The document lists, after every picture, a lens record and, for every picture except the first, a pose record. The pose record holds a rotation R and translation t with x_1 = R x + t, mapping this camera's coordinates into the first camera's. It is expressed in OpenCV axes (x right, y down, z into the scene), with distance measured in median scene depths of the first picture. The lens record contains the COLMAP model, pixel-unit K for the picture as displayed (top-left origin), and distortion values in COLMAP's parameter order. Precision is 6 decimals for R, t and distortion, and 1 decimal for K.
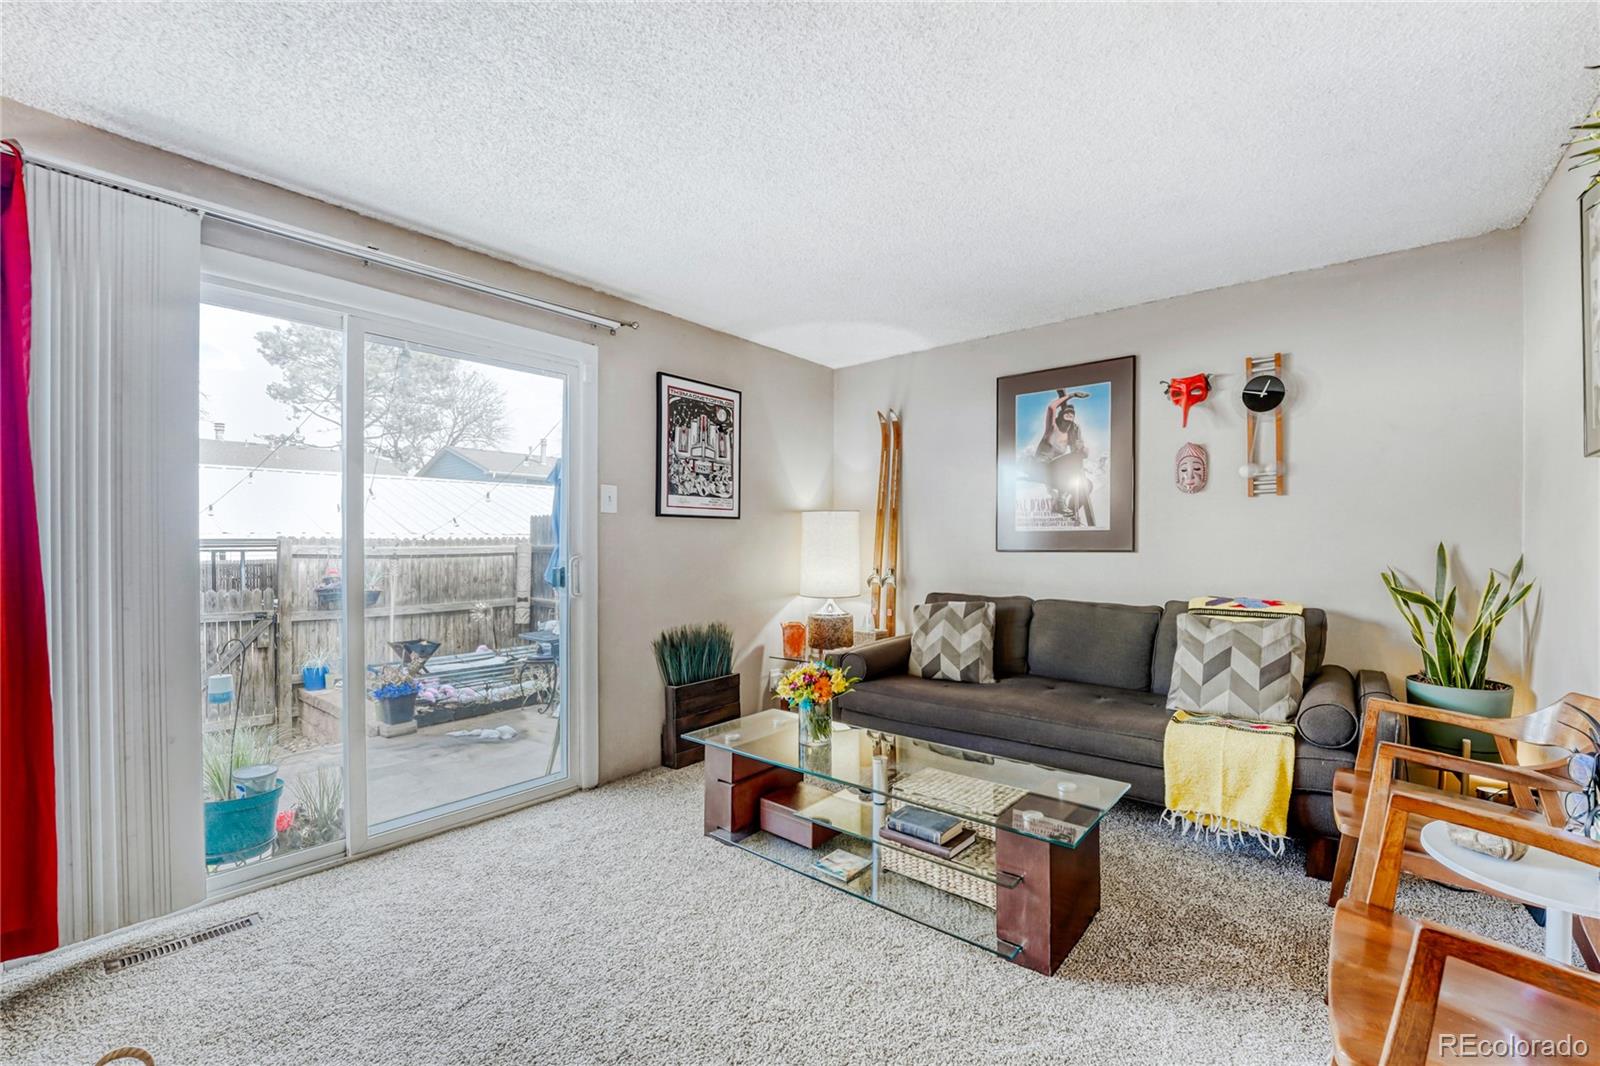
lens RADIAL K [[661.0, 0, 838.6], [0, 661.0, 544.3], [0, 0, 1]] dist [-0.012544, 0.000657]
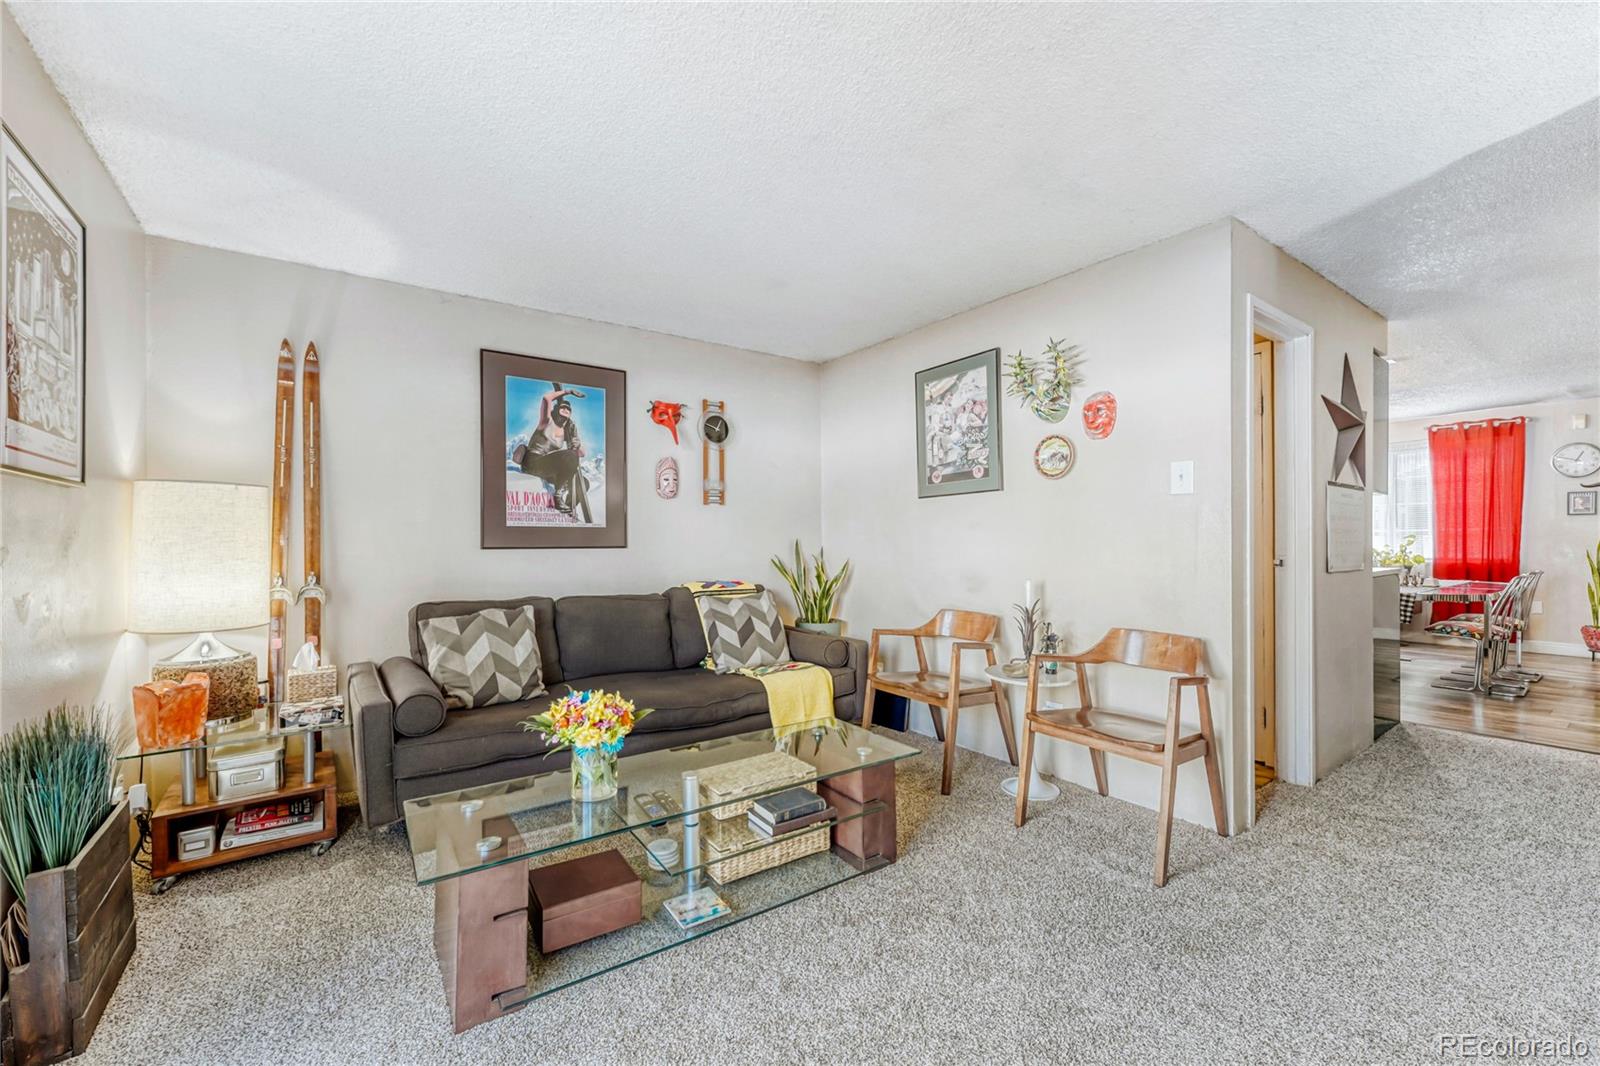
lens RADIAL K [[661.0, 0, 750.2], [0, 661.0, 546.6], [0, 0, 1]] dist [-0.012544, 0.000657]
pose [[0.296789, -0.004087, 0.954934, -0.526020], [0.003387, 0.999989, 0.003227, 0.006425], [-0.954937, 0.002276, 0.296800, 0.445338]]
